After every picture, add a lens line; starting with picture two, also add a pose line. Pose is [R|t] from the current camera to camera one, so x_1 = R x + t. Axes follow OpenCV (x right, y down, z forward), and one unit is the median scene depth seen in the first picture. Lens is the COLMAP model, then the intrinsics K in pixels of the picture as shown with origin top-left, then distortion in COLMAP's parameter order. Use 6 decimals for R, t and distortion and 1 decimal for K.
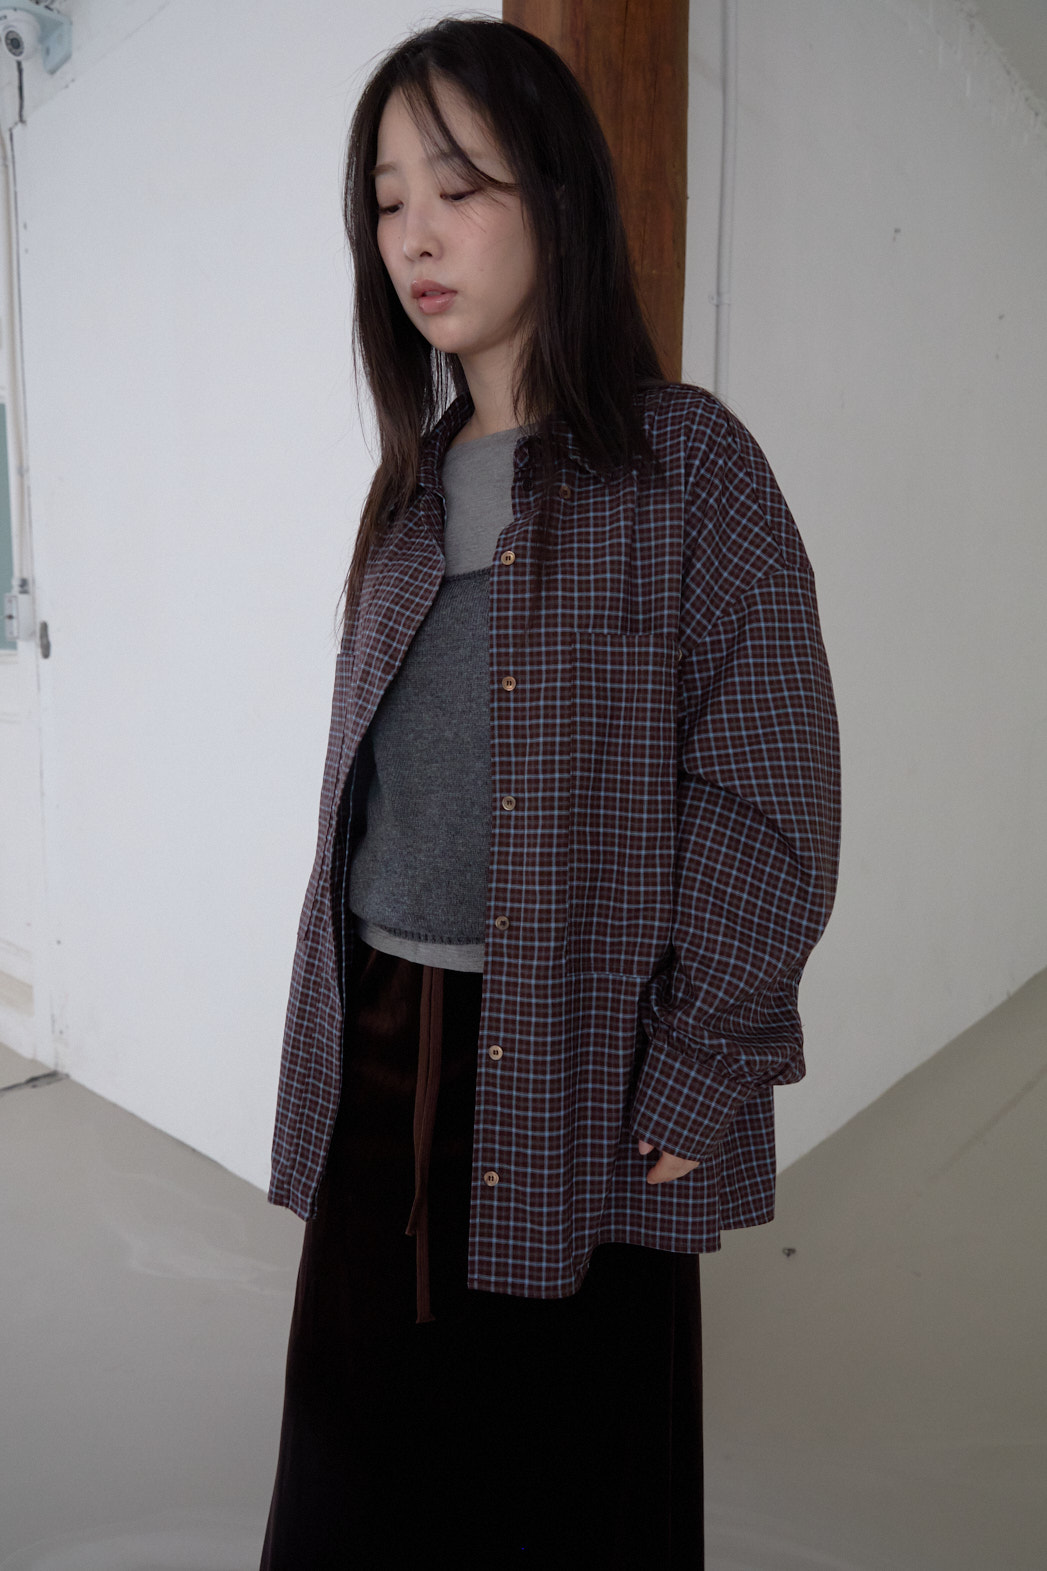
lens RADIAL K [[1081.1, 0, 528.3], [0, 1081.1, 787.4], [0, 0, 1]] dist [0.000941, -0.005251]
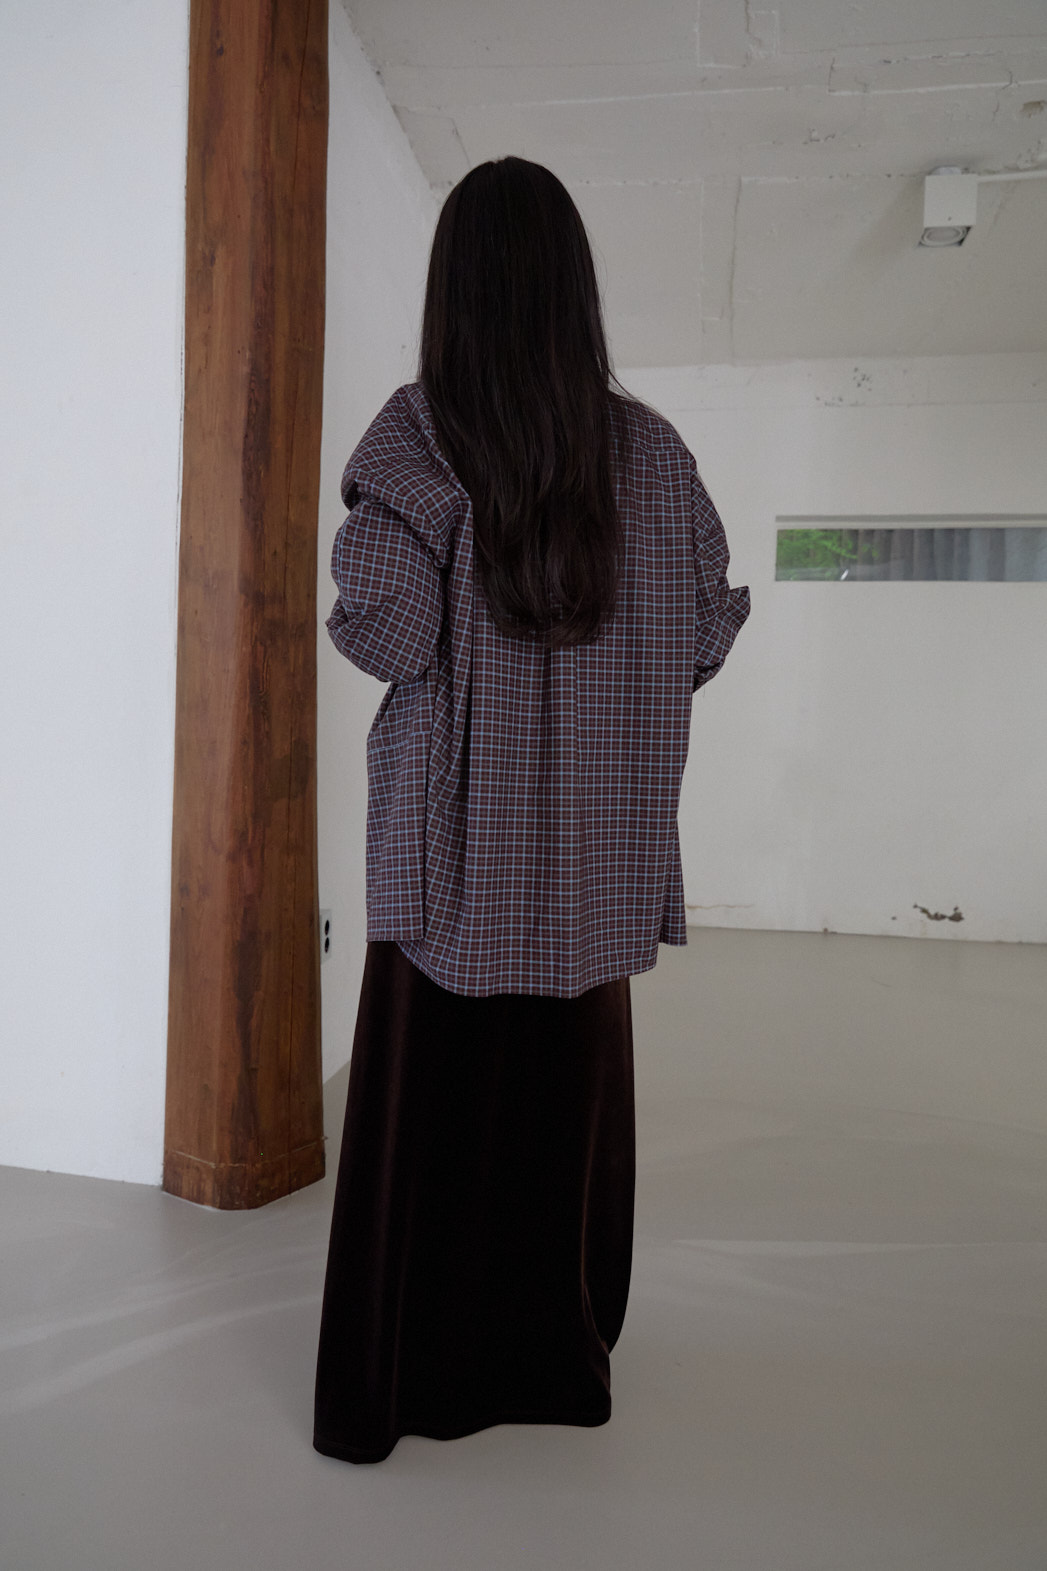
lens RADIAL K [[1081.1, 0, 528.3], [0, 1081.1, 787.4], [0, 0, 1]] dist [0.000941, -0.005251]
pose [[0.853430, -0.004046, 0.521192, -0.207334], [0.037342, 0.997875, -0.053401, 0.098562], [-0.519869, 0.065036, 0.851767, -0.170995]]
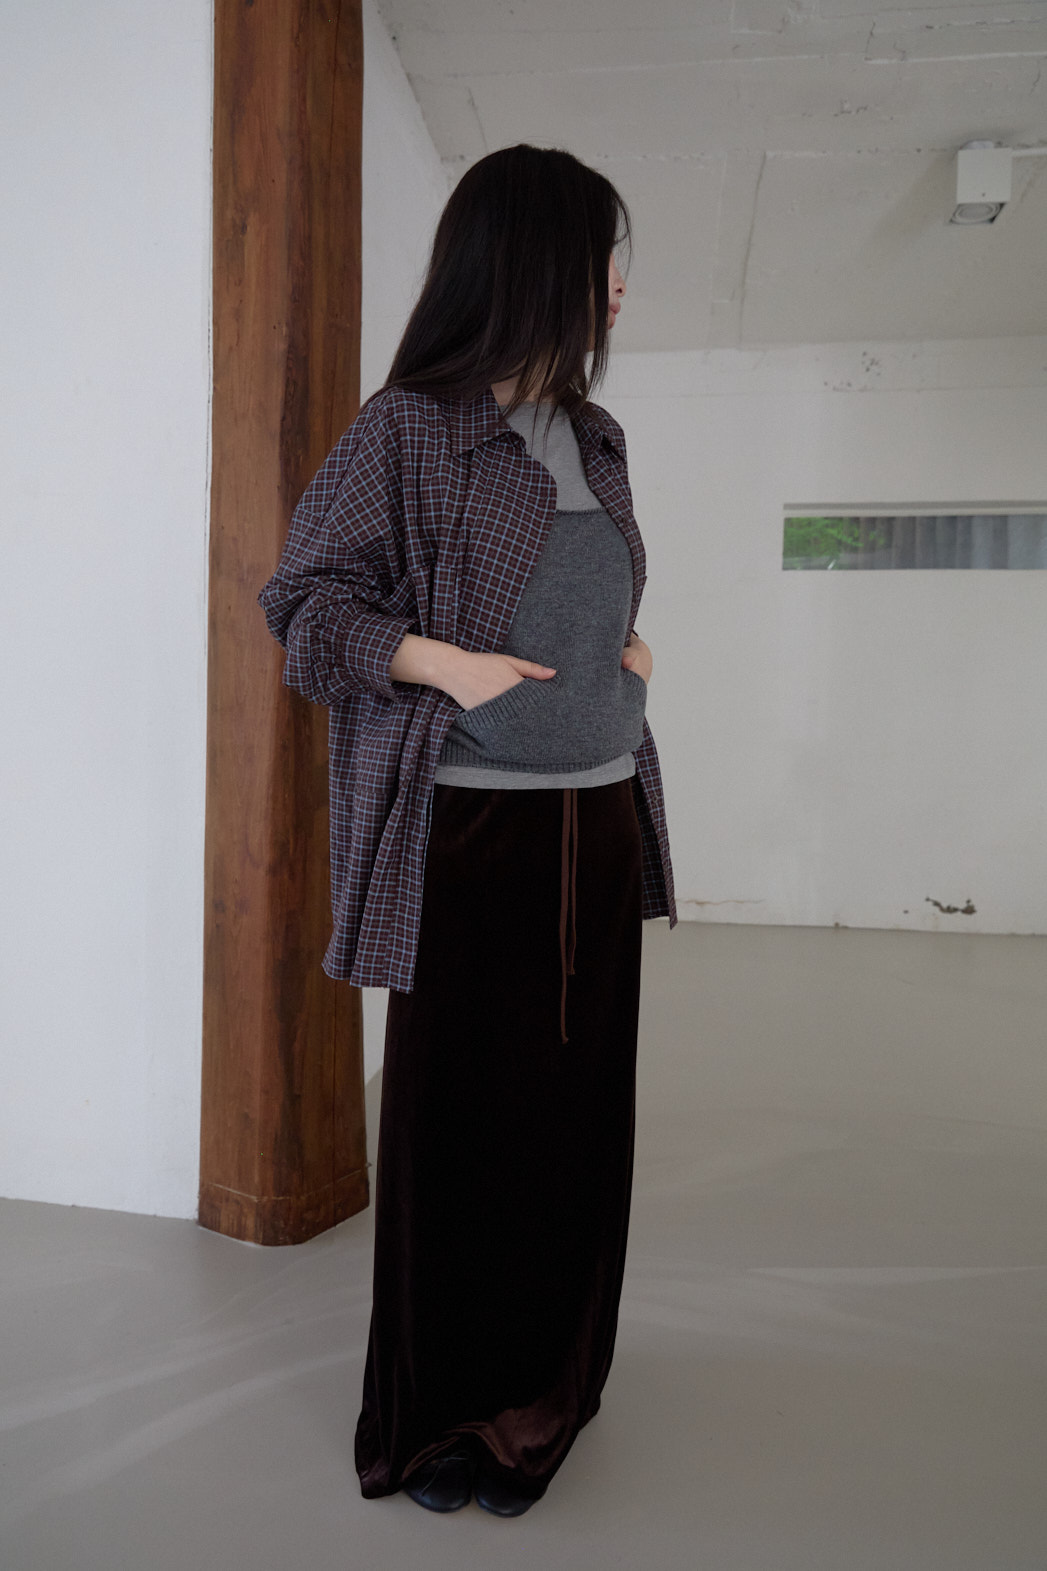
lens RADIAL K [[1075.5, 0, 521.9], [0, 1075.5, 785.8], [0, 0, 1]] dist [-0.002579, -0.000808]
pose [[0.840487, -0.017907, 0.541536, -0.232659], [0.049663, 0.997793, -0.044084, 0.082974], [-0.539551, 0.063946, 0.839521, -0.097315]]
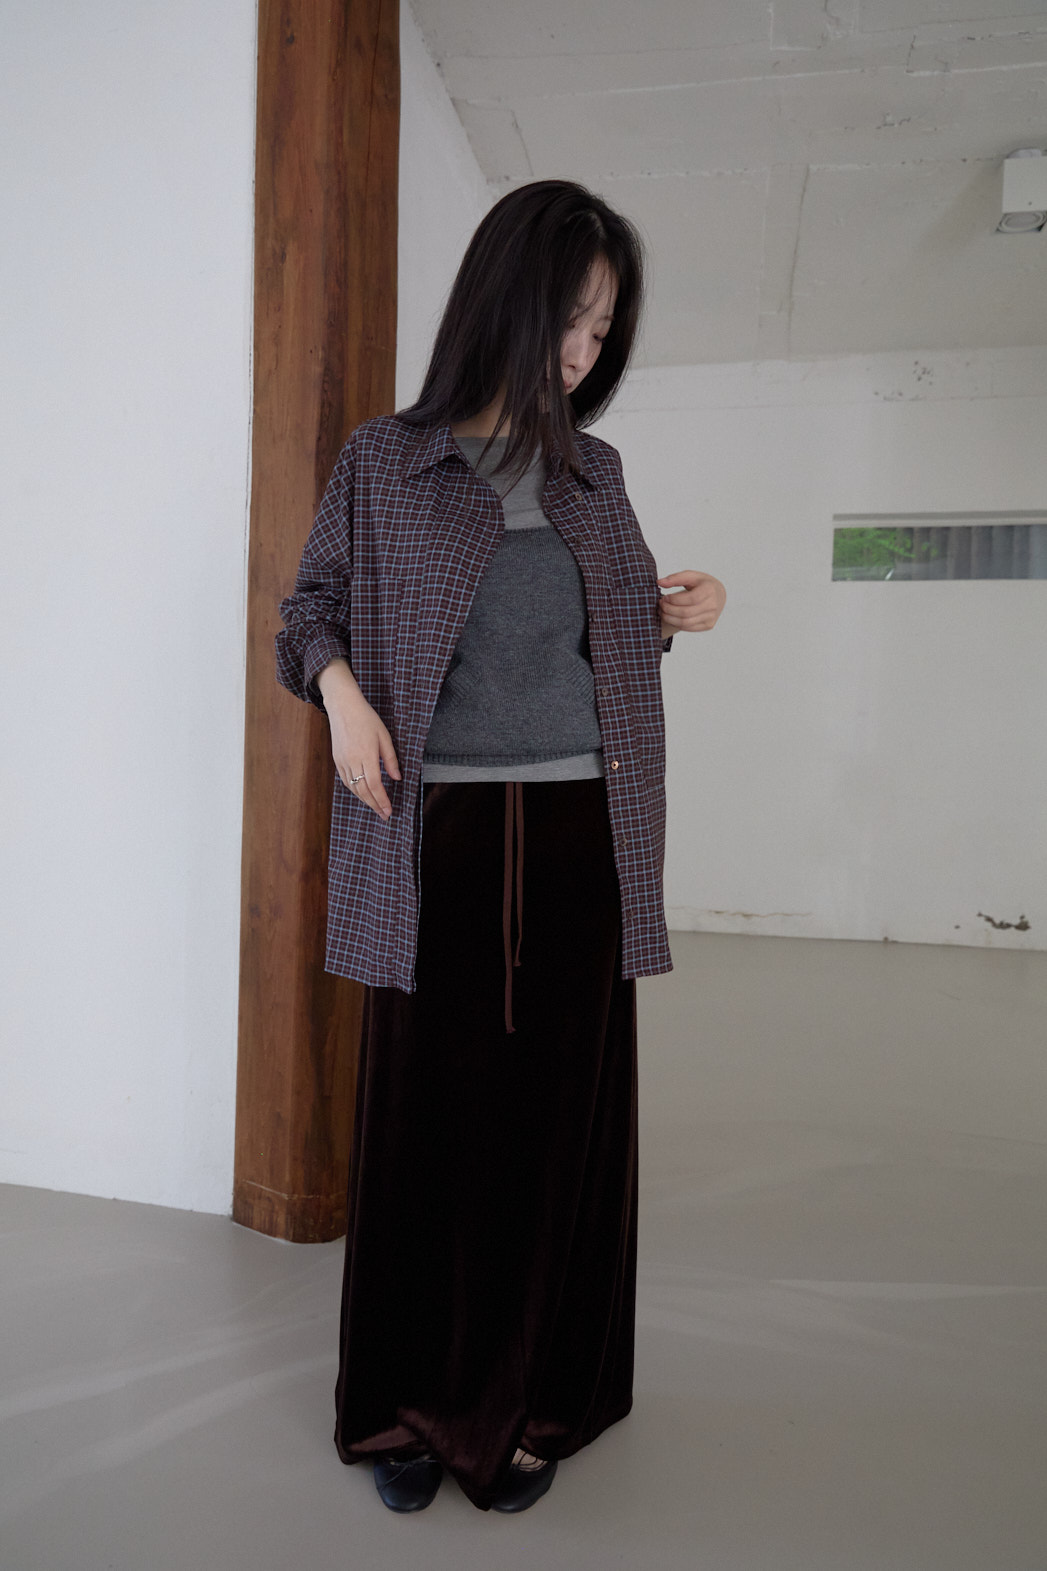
lens RADIAL K [[1078.1, 0, 523.5], [0, 1078.1, 785.5], [0, 0, 1]] dist [-0.003230, 0.002262]
pose [[0.868629, -0.006850, 0.495416, -0.221355], [0.039813, 0.997636, -0.056012, 0.084324], [-0.493861, 0.068378, 0.866848, -0.121236]]
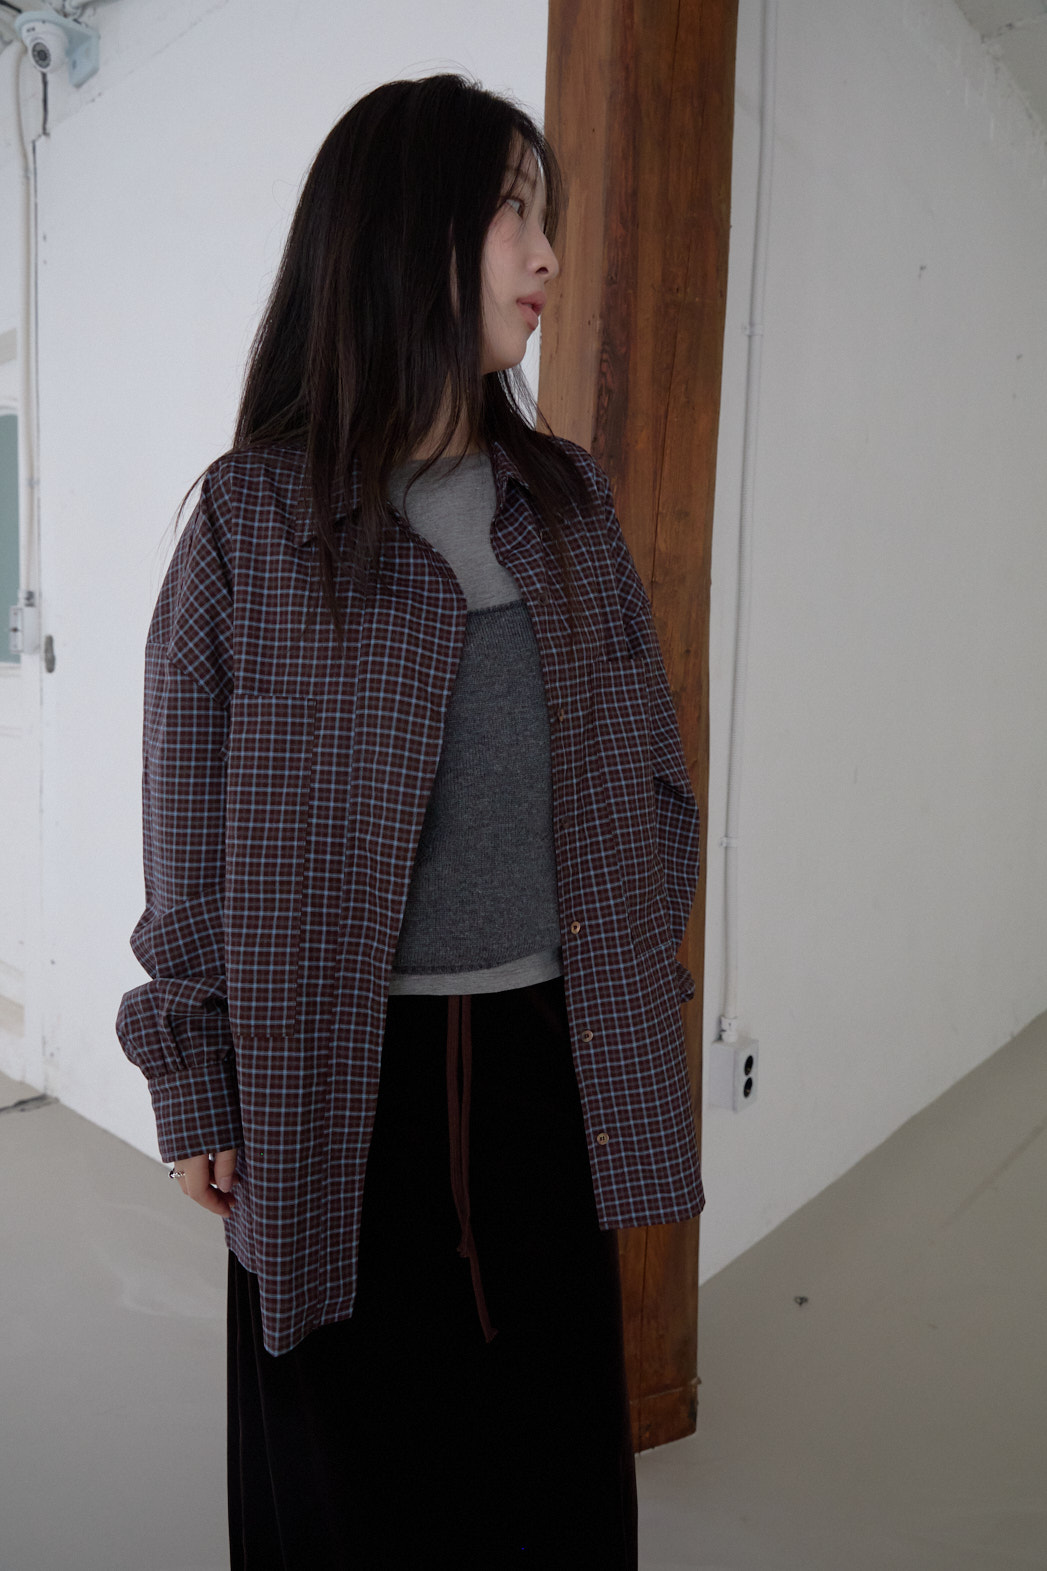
lens RADIAL K [[1081.1, 0, 528.3], [0, 1081.1, 787.4], [0, 0, 1]] dist [0.000941, -0.005251]
pose [[0.999644, 0.024453, 0.010632, -0.020153], [-0.024209, 0.999453, -0.022514, -0.003655], [-0.011177, 0.022248, 0.999690, 0.014782]]
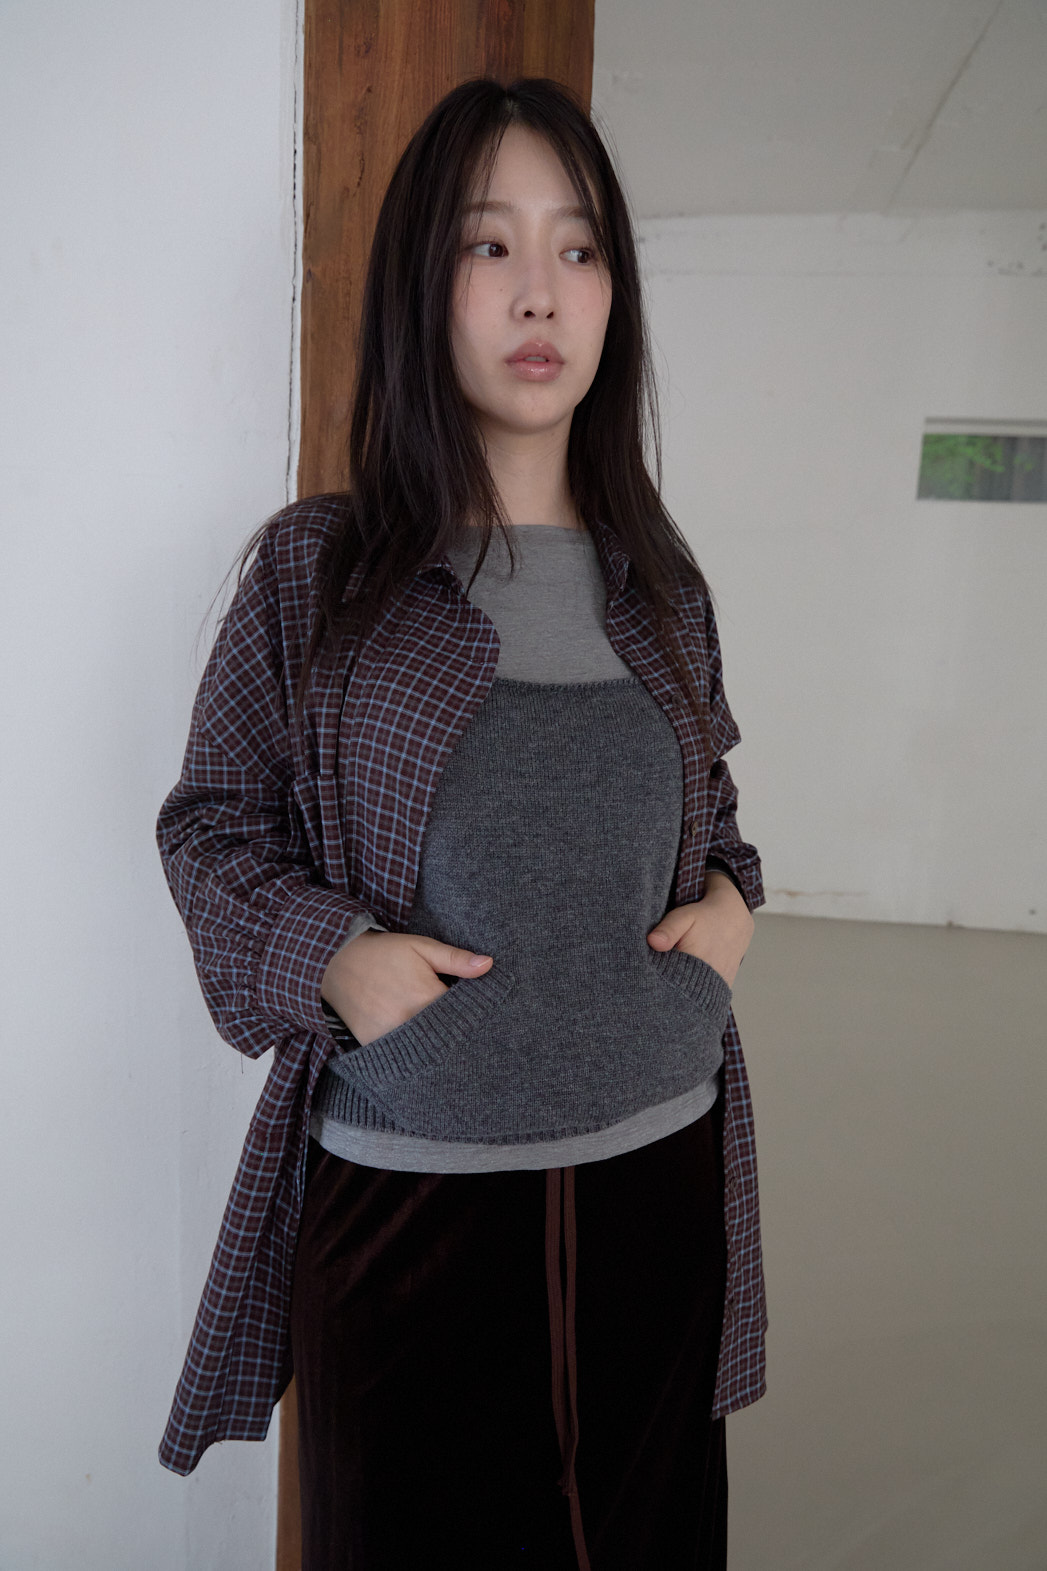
lens RADIAL K [[1043.8, 0, 504.6], [0, 1043.8, 781.7], [0, 0, 1]] dist [-0.021342, -0.000437]
pose [[0.830703, -0.071452, 0.552112, -0.164503], [0.034148, 0.996402, 0.077572, -0.074583], [-0.555668, -0.045585, 0.830154, 0.257479]]
